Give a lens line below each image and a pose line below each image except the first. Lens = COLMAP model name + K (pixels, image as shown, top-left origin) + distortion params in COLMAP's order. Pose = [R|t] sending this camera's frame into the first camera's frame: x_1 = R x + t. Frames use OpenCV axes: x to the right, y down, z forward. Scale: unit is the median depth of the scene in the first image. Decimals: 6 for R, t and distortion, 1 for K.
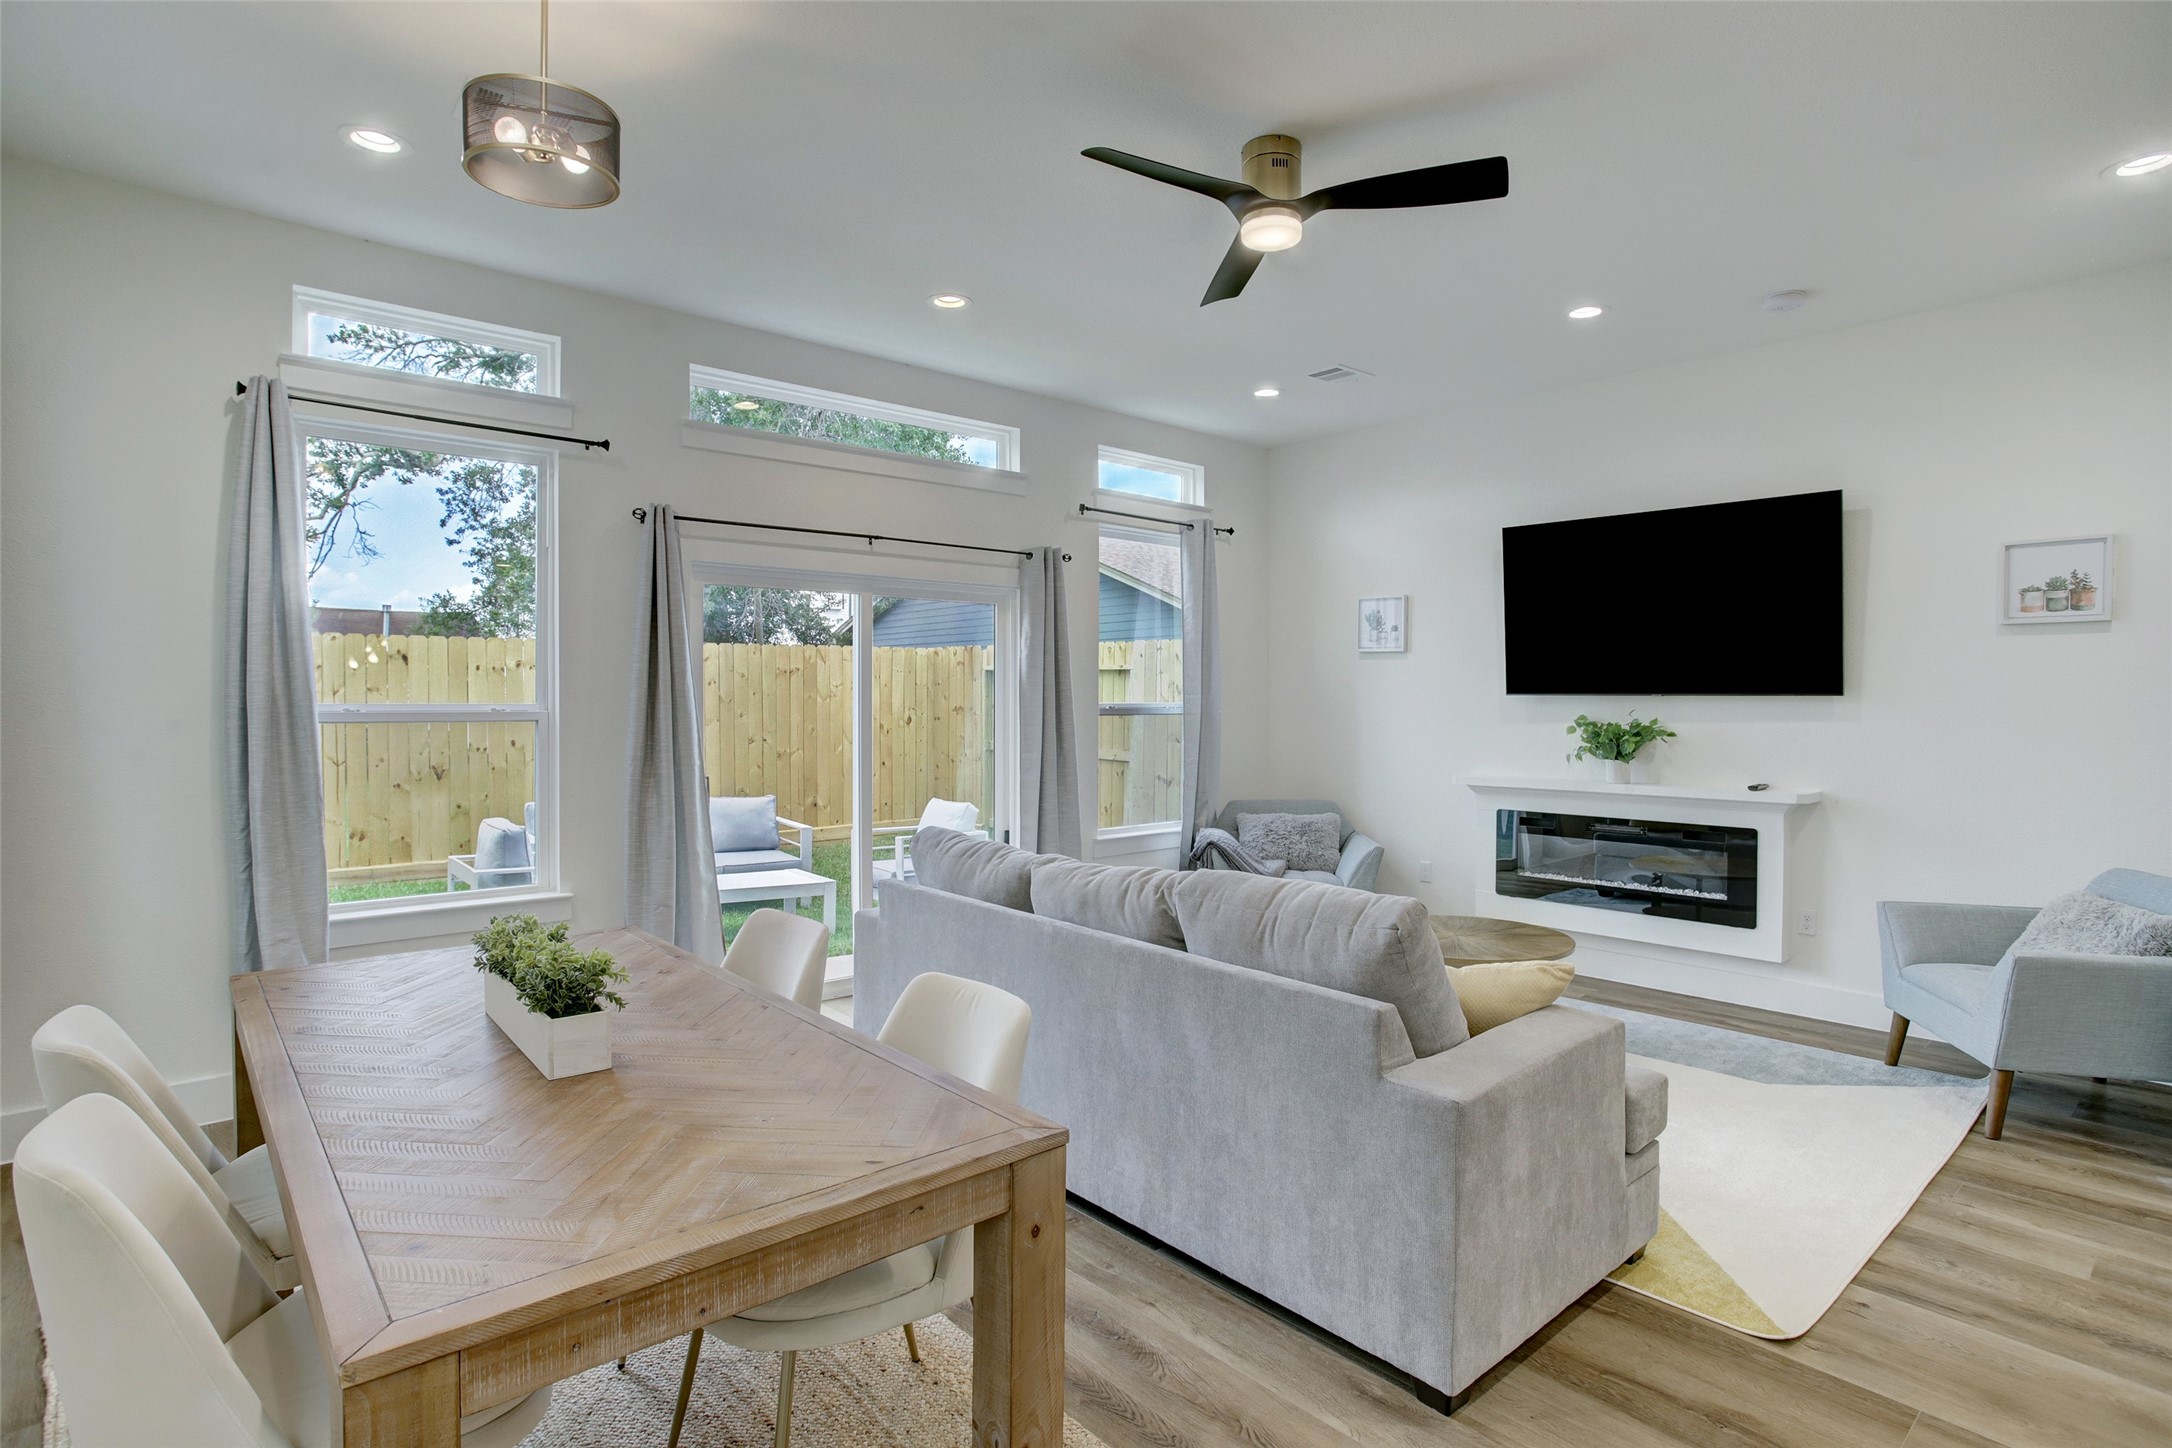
lens RADIAL K [[1188.0, 0, 1202.9], [0, 1188.0, 713.1], [0, 0, 1]] dist [-0.007952, -0.002046]
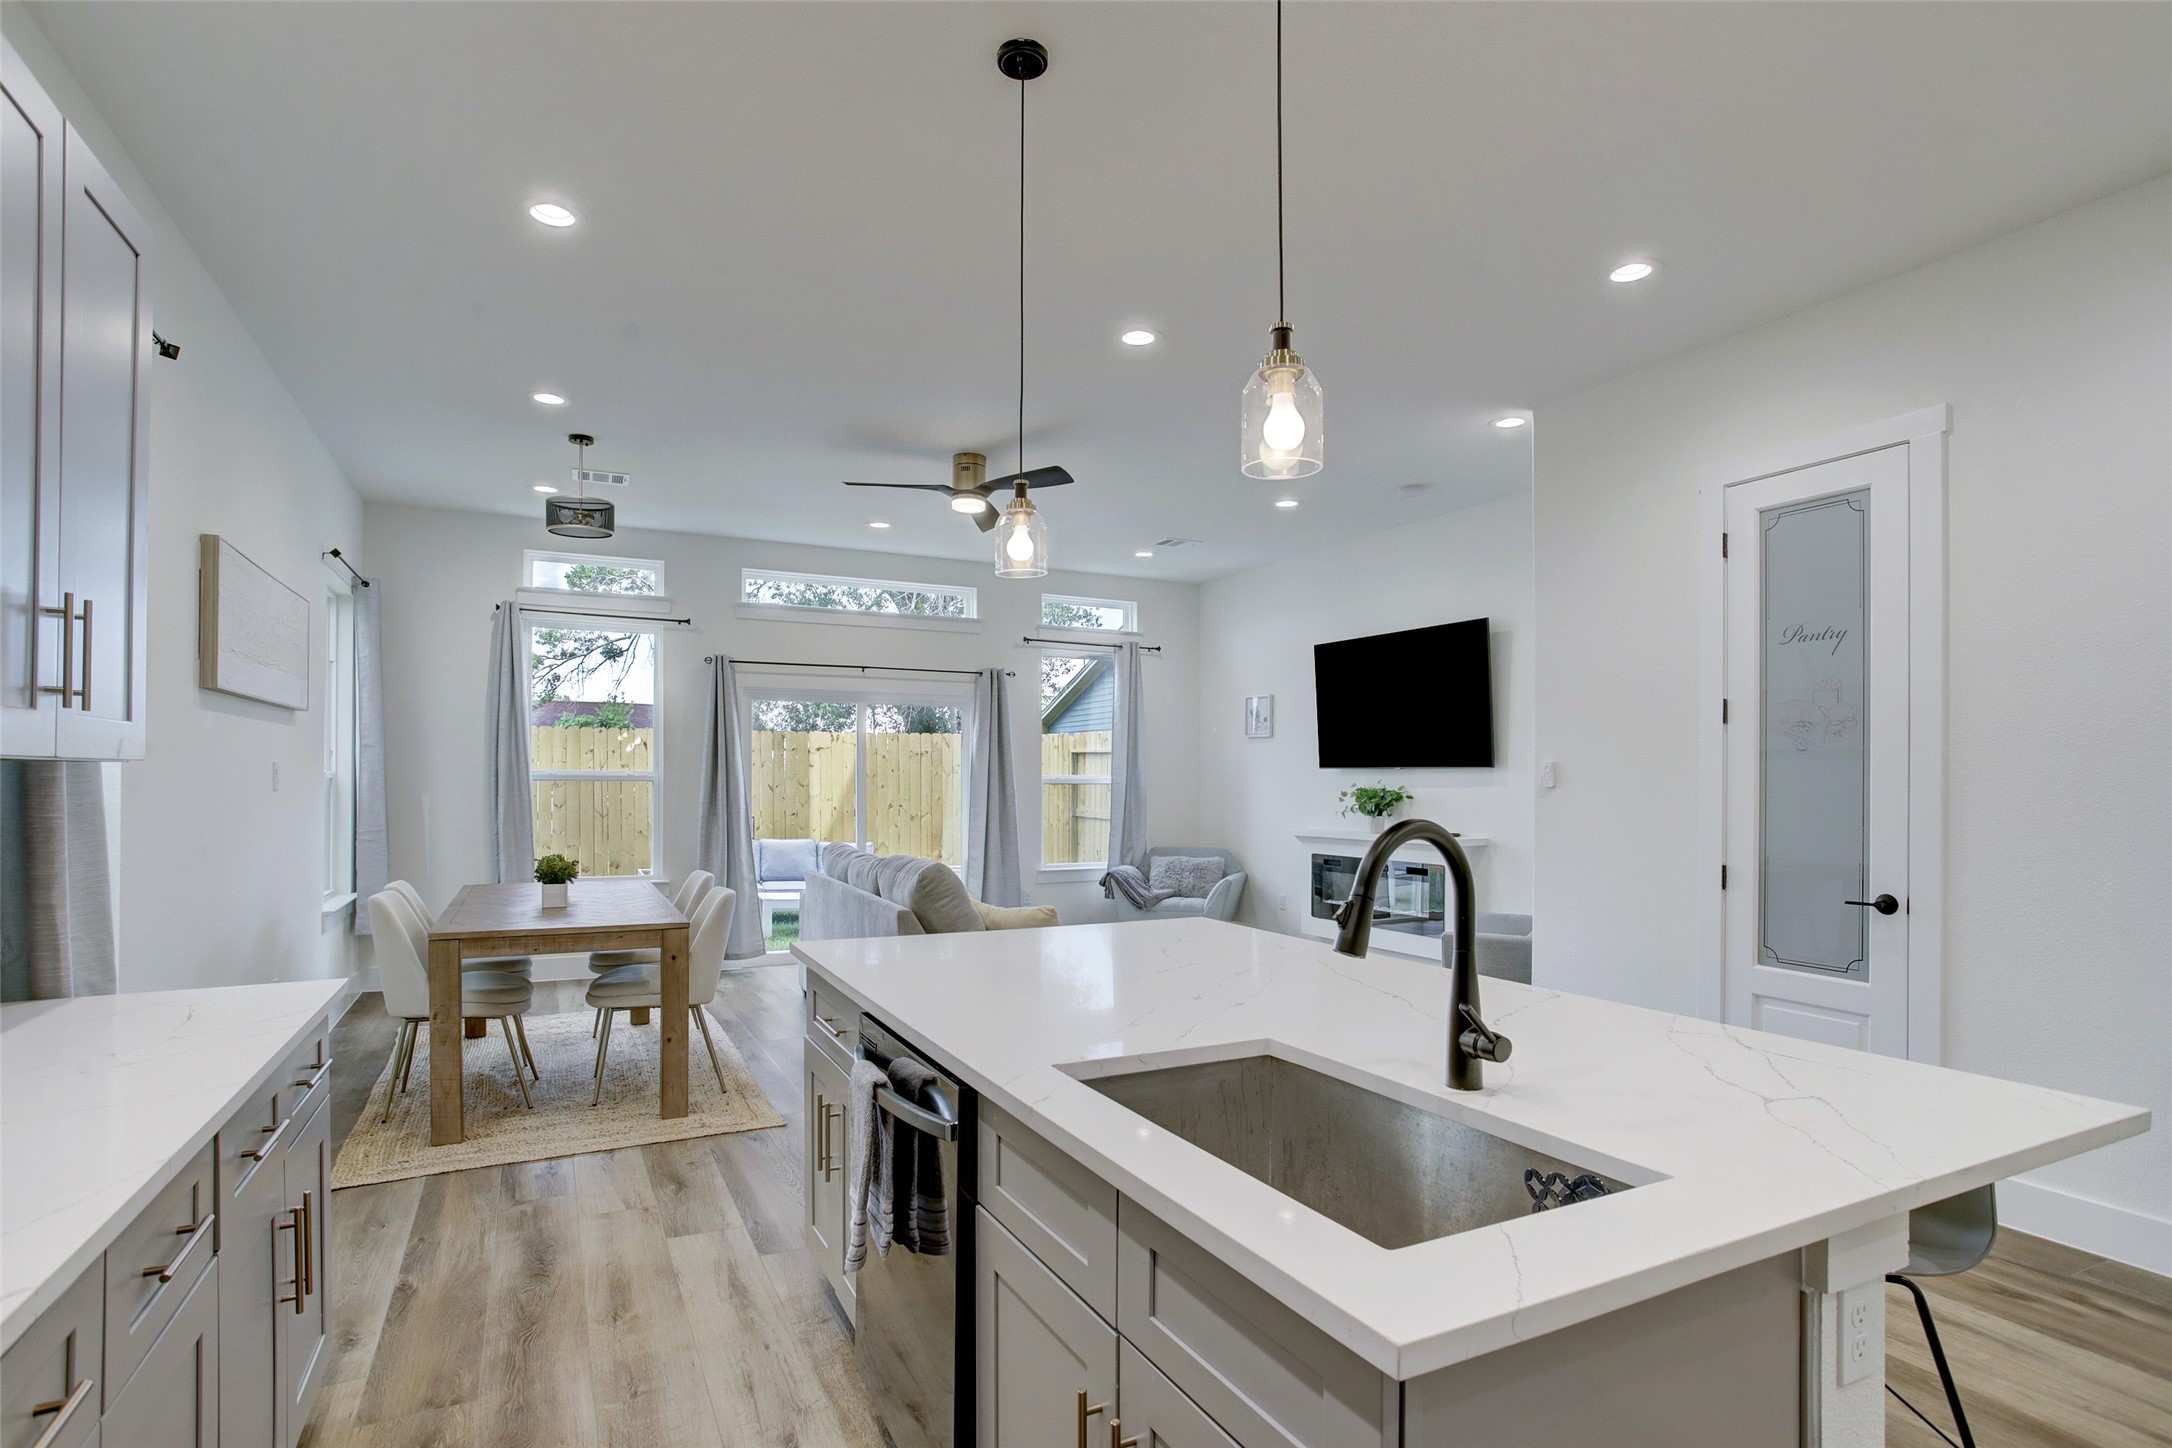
lens RADIAL K [[1105.5, 0, 1109.3], [0, 1105.5, 782.7], [0, 0, 1]] dist [-0.016263, 0.006760]
pose [[0.968122, 0.002352, -0.250468, 0.362504], [-0.005205, 0.999929, -0.010730, 0.016670], [0.250425, 0.011692, 0.968065, -0.294761]]
